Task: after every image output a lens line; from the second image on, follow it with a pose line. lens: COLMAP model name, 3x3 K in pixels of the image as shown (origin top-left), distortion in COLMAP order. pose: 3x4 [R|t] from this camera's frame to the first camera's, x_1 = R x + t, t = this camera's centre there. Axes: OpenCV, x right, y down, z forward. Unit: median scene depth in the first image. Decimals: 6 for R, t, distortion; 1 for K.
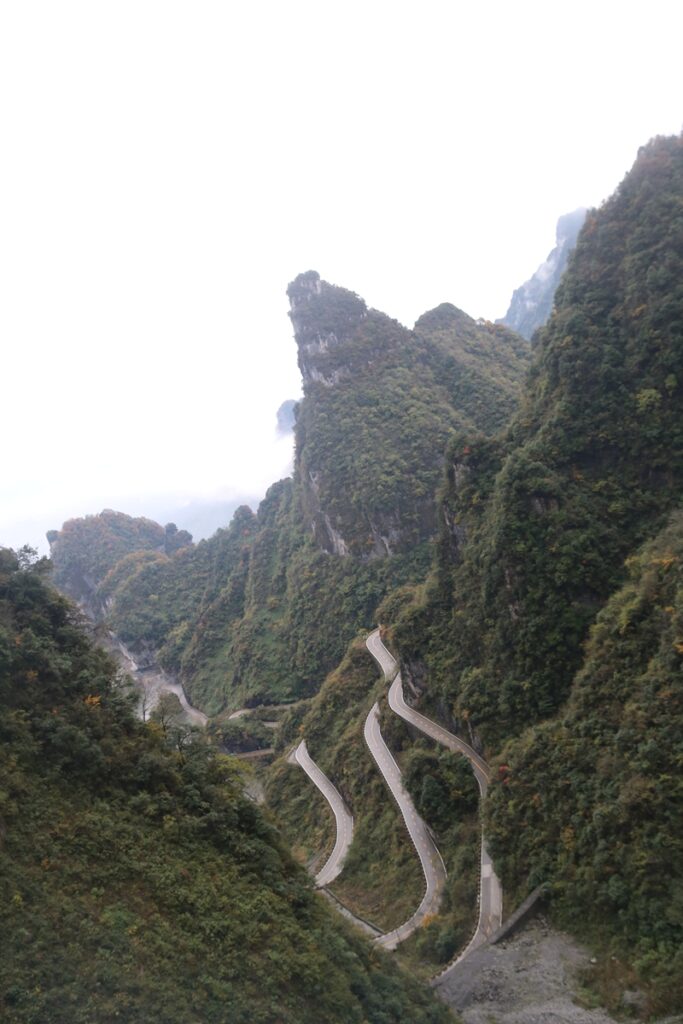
lens RADIAL K [[866.1, 0, 354.1], [0, 866.1, 506.6], [0, 0, 1]] dist [-0.185398, 0.162879]
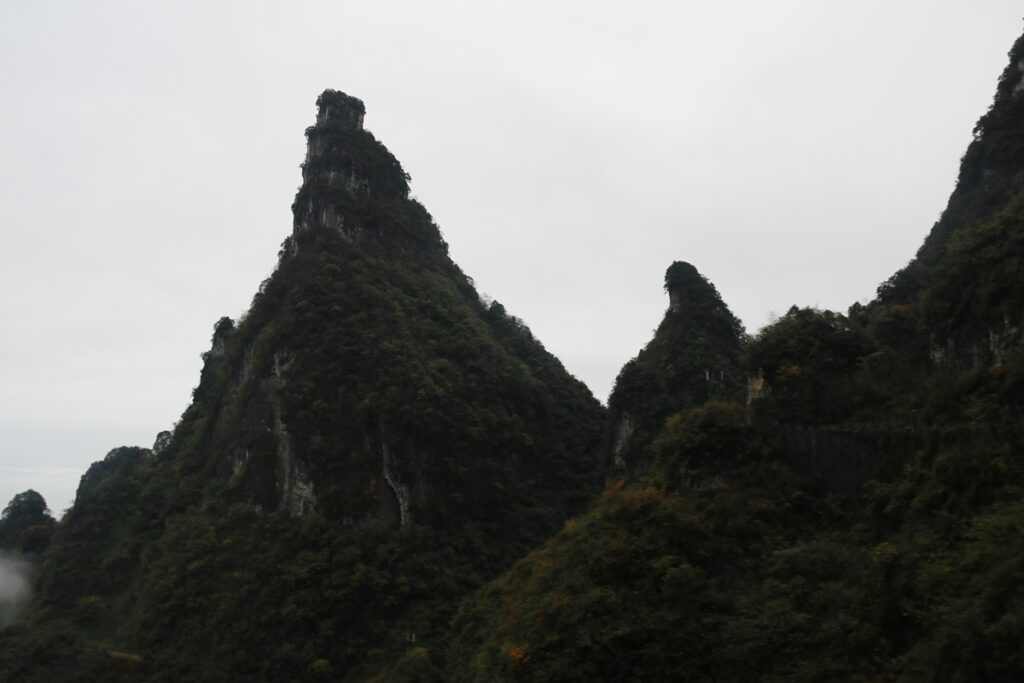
lens RADIAL K [[866.1, 0, 531.1], [0, 866.1, 338.0], [0, 0, 1]] dist [-0.185398, 0.162879]
pose [[0.856825, 0.352589, 0.376207, -0.117932], [-0.127908, 0.852184, -0.507368, 0.198477], [-0.499490, 0.386606, 0.775271, 0.508297]]
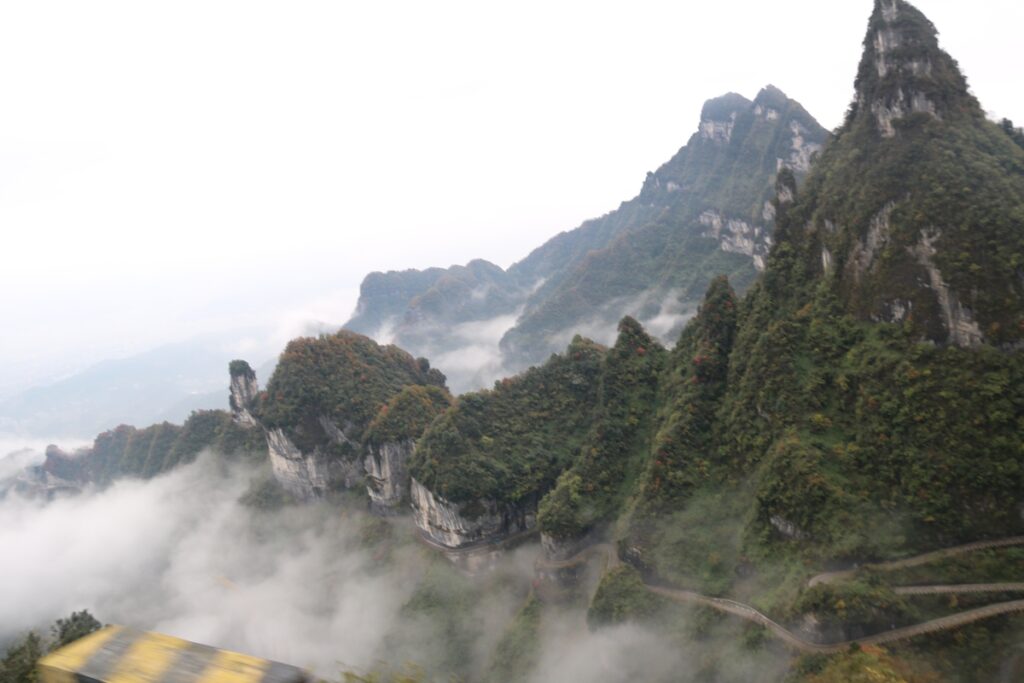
lens RADIAL K [[866.1, 0, 526.9], [0, 866.1, 333.0], [0, 0, 1]] dist [-0.185398, 0.162879]
pose [[0.963503, 0.073049, 0.257538, -0.542540], [-0.042506, 0.991591, -0.122235, 0.144698], [-0.264301, 0.106827, 0.958506, 0.427239]]
